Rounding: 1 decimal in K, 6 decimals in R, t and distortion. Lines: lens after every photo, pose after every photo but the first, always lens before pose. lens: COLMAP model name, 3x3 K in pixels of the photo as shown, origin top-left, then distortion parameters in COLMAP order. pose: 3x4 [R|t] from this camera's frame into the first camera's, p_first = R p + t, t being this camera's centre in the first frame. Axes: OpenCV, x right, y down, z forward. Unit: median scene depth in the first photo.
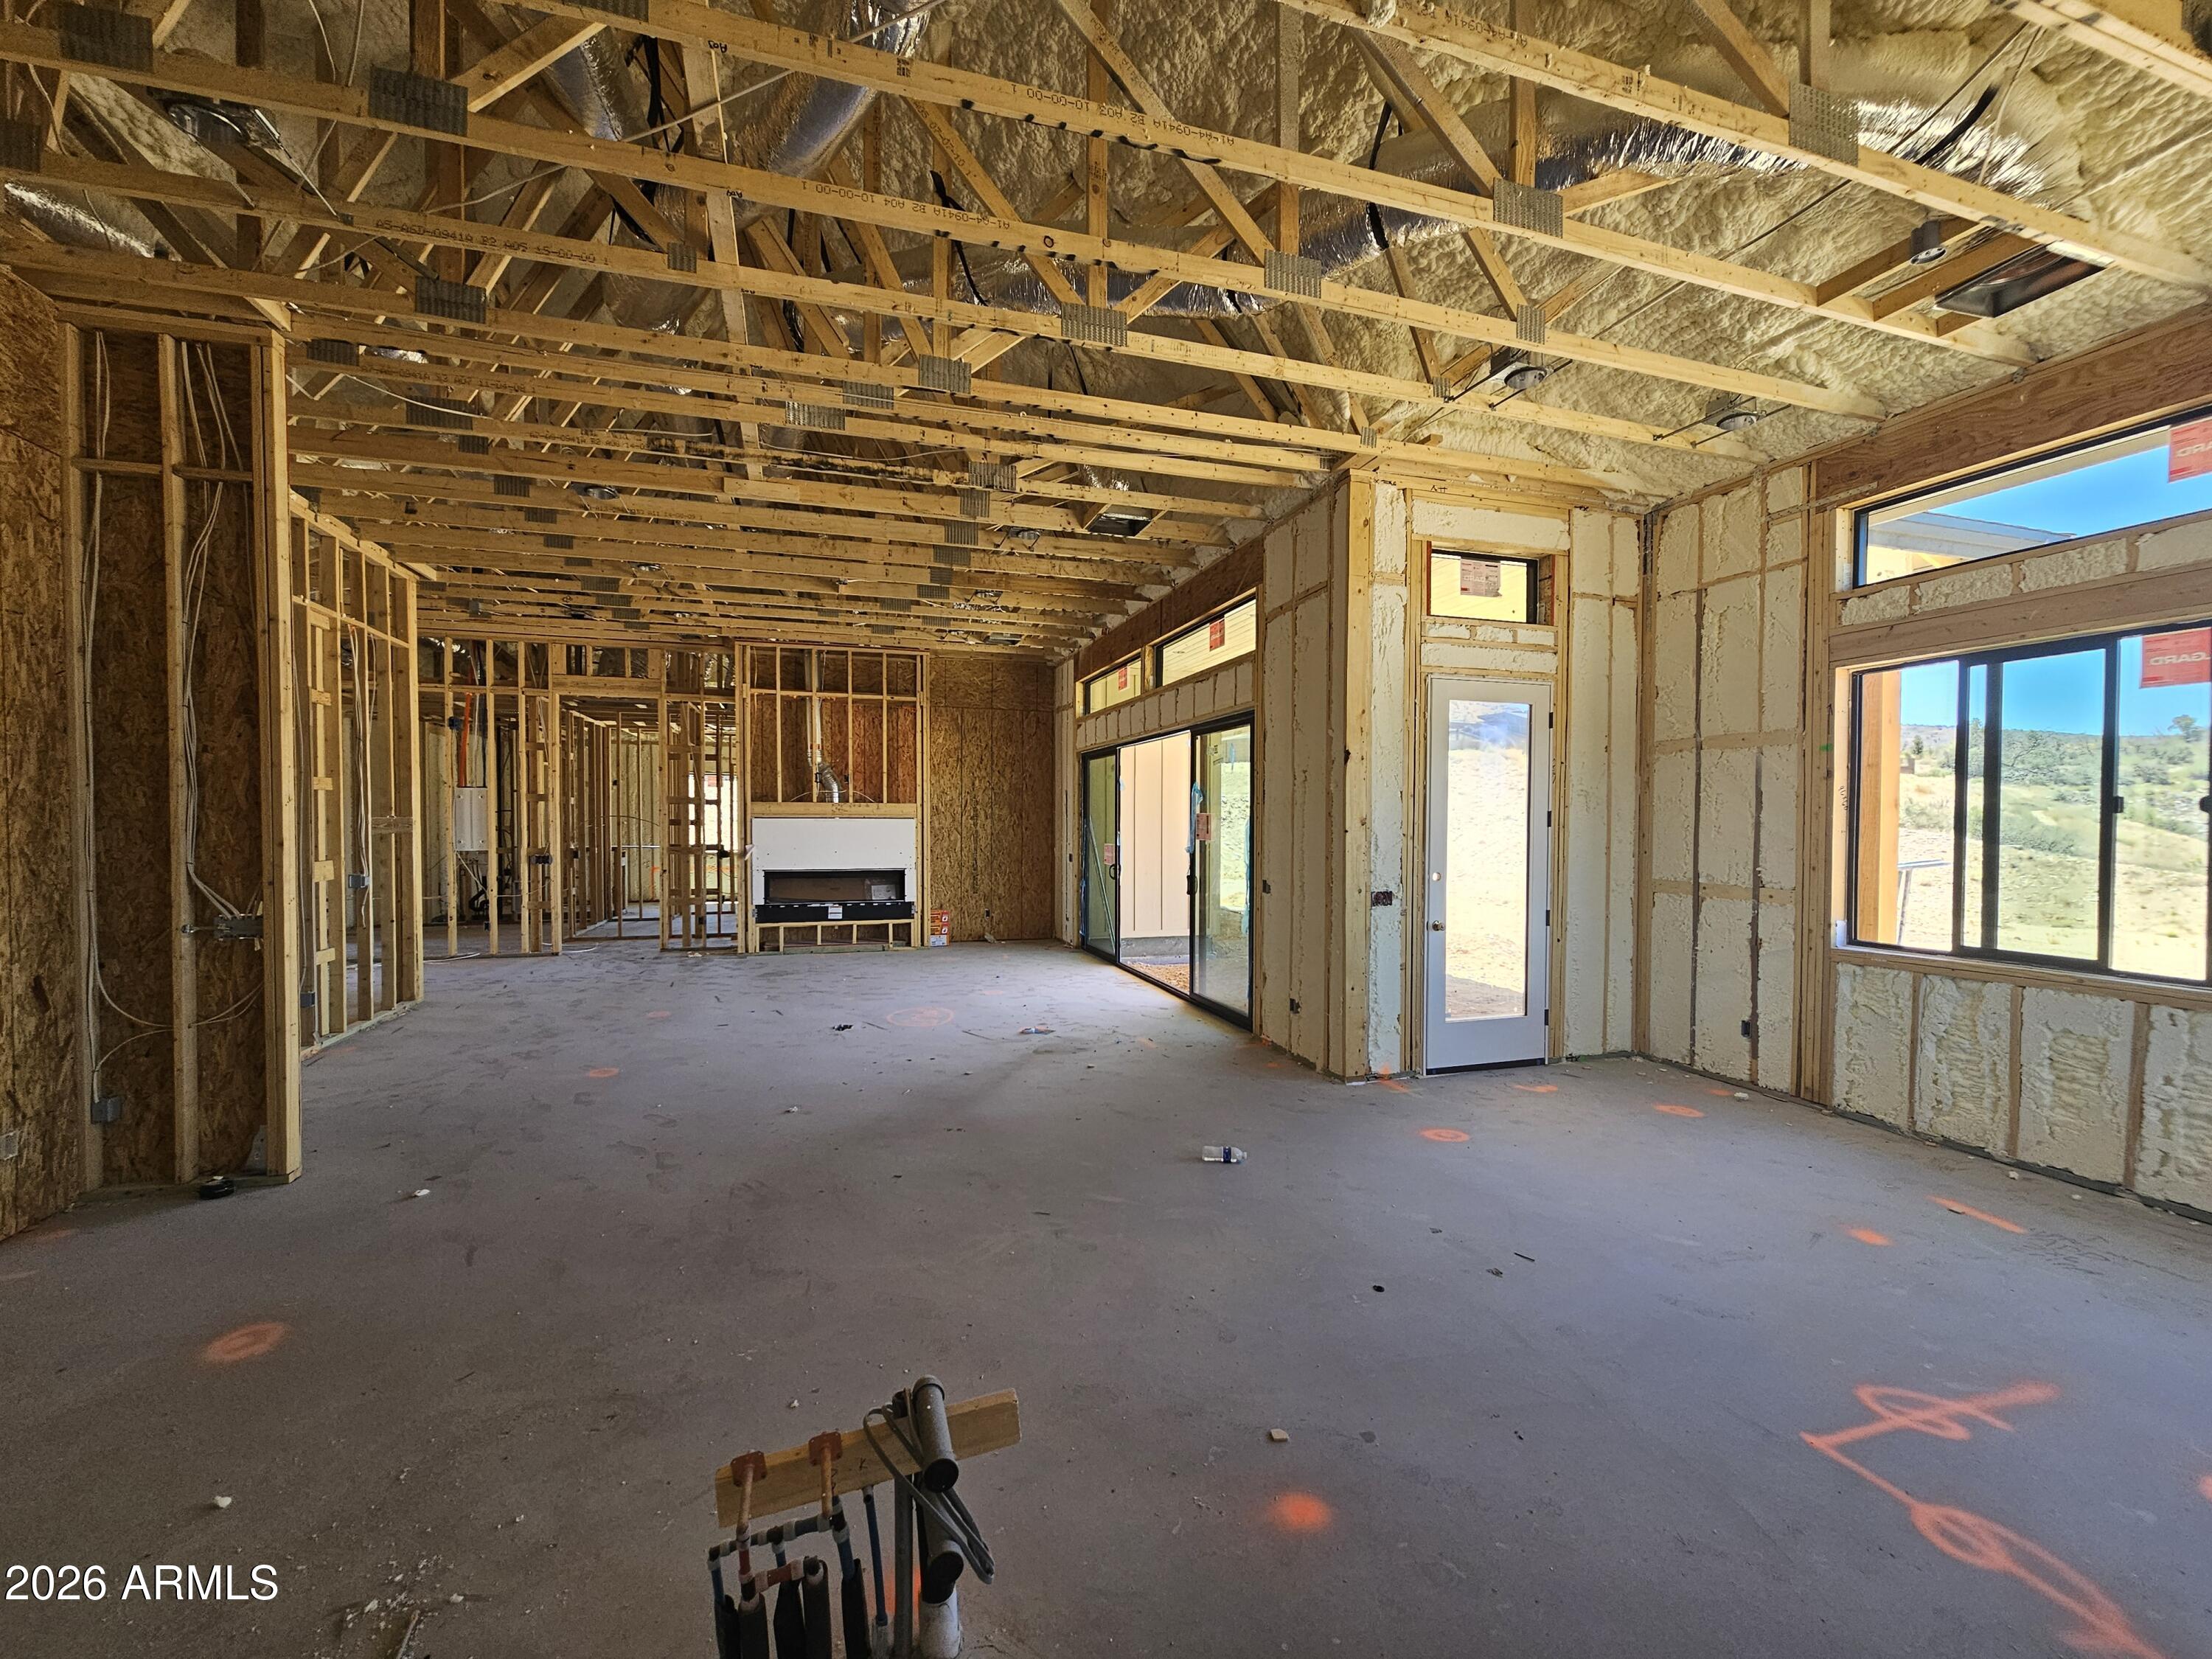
lens RADIAL K [[895.8, 0, 1097.2], [0, 895.8, 843.4], [0, 0, 1]] dist [0.000066, 0.000055]
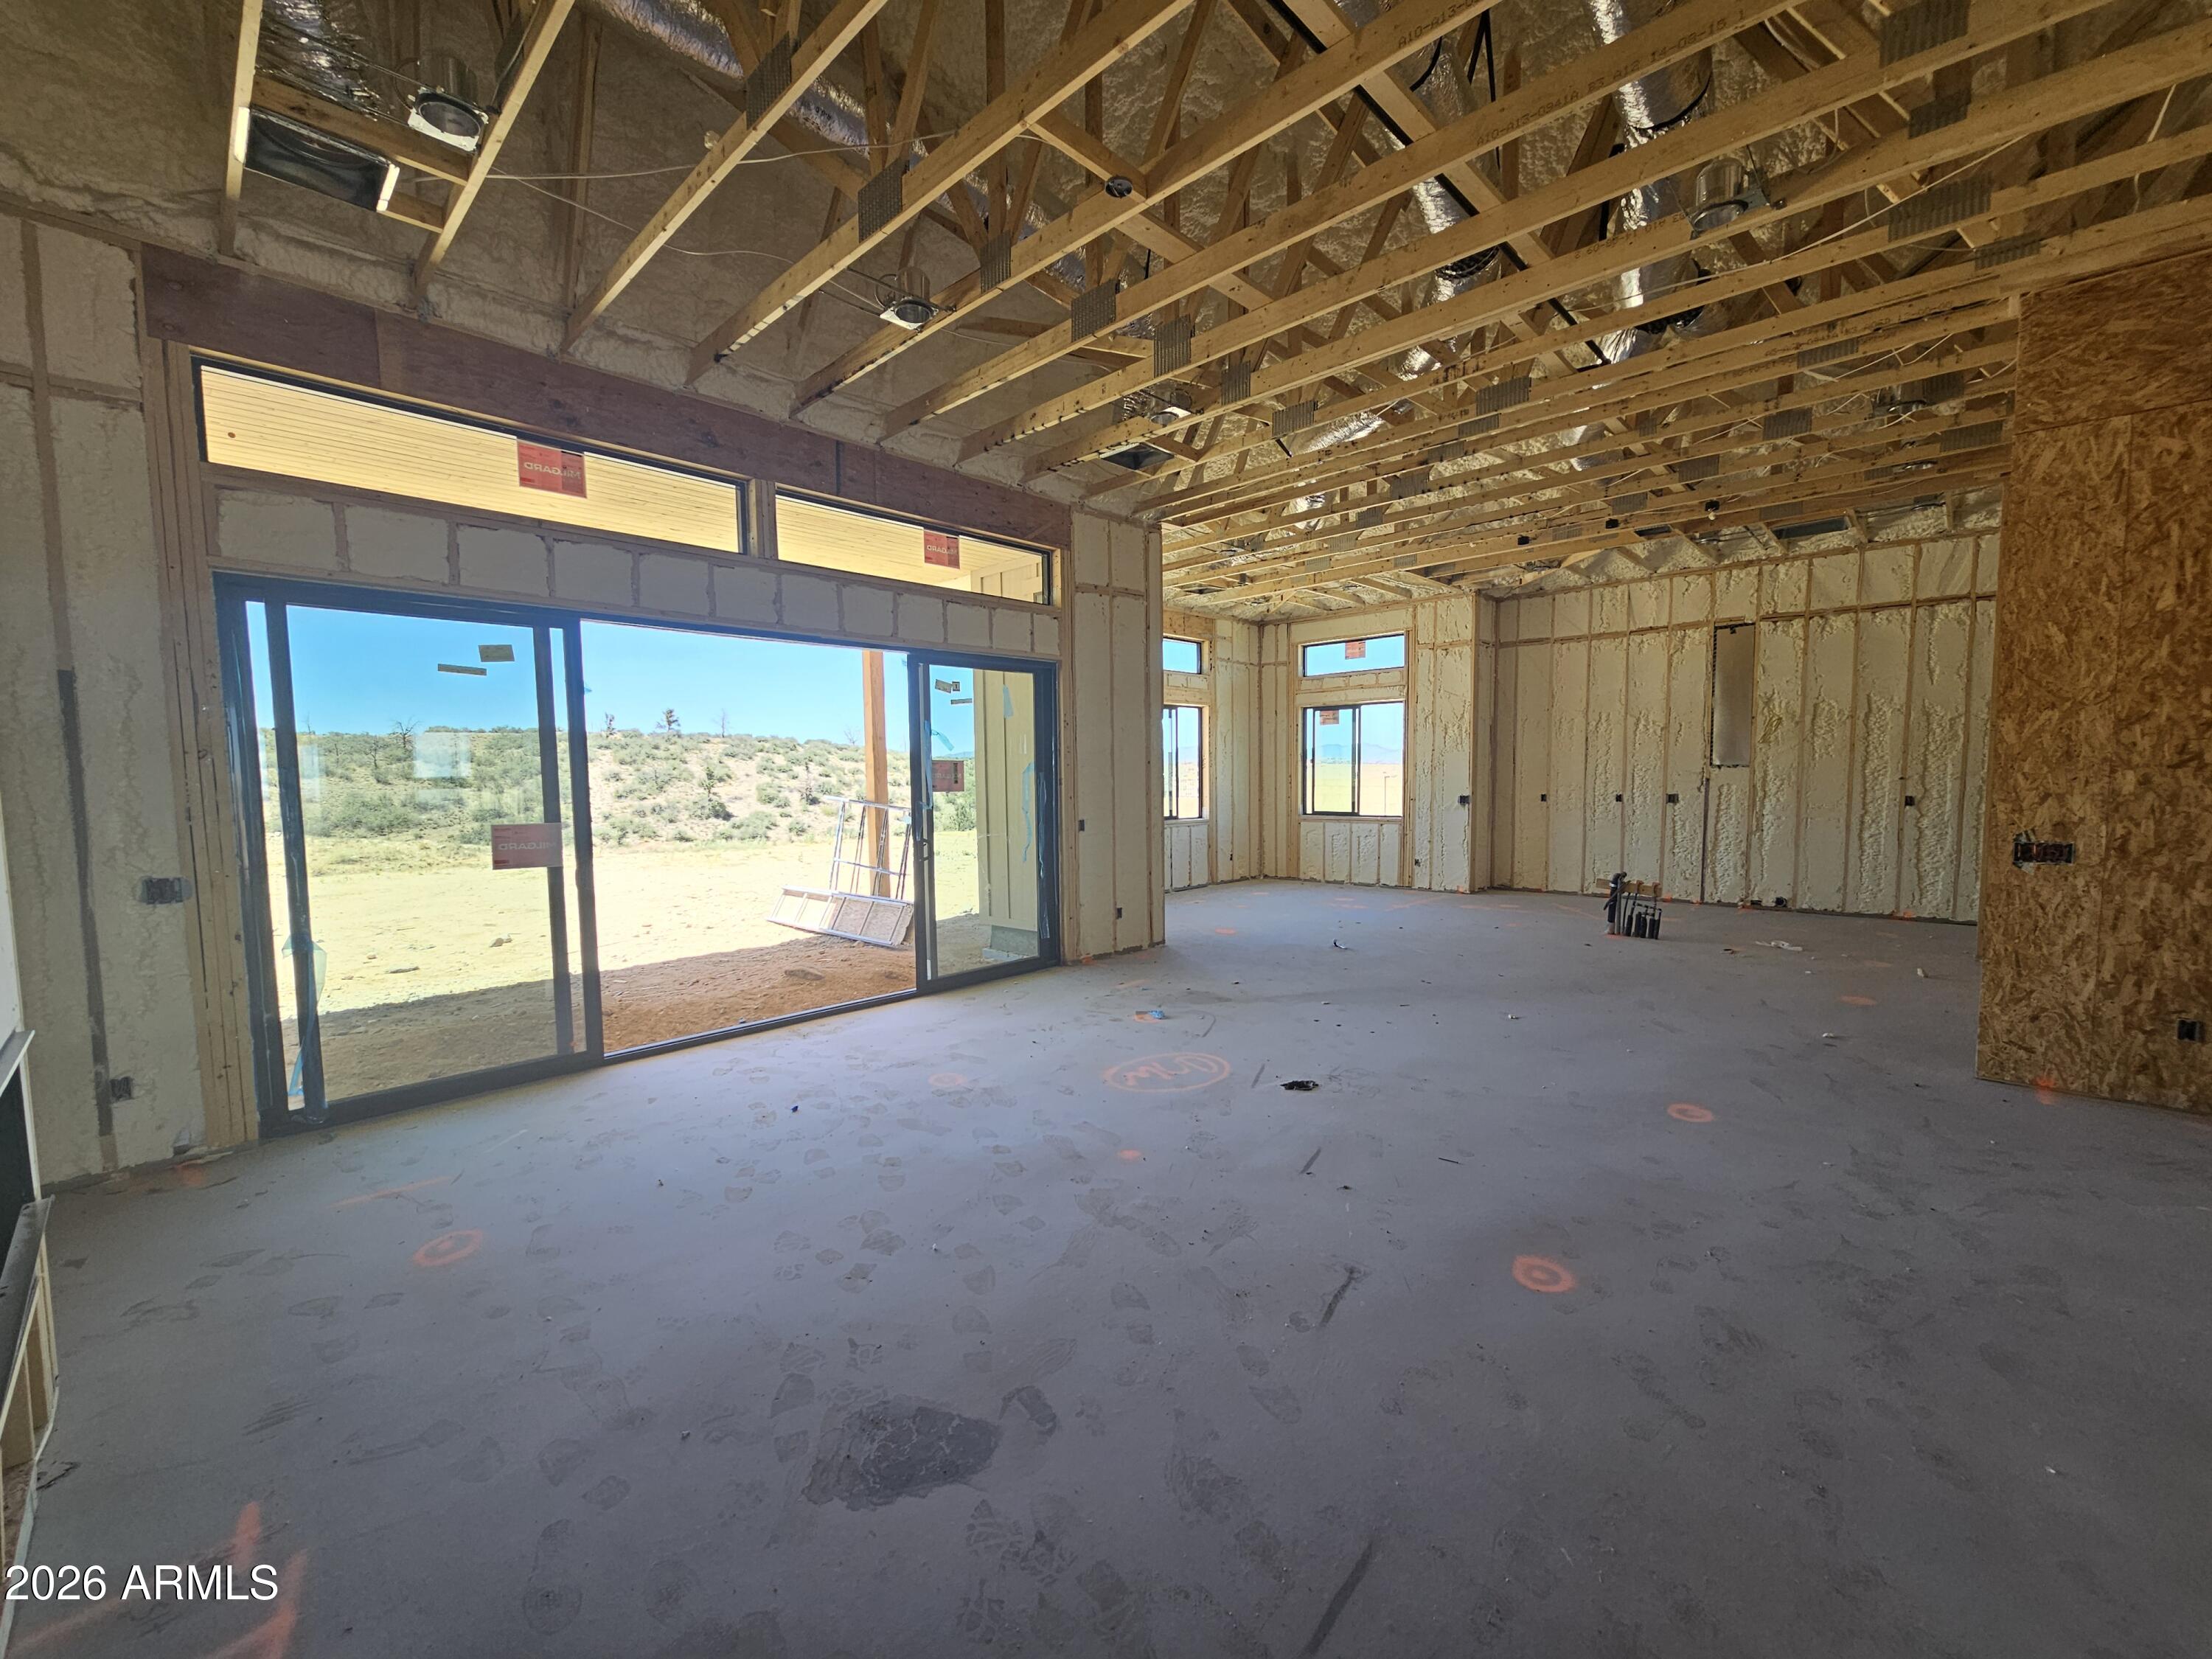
lens RADIAL K [[895.8, 0, 1097.2], [0, 895.8, 843.4], [0, 0, 1]] dist [0.000066, 0.000055]
pose [[-0.473443, -0.059266, 0.878828, -0.863616], [0.030342, 0.996044, 0.083517, -0.026346], [-0.880302, 0.066206, -0.469772, 1.591197]]
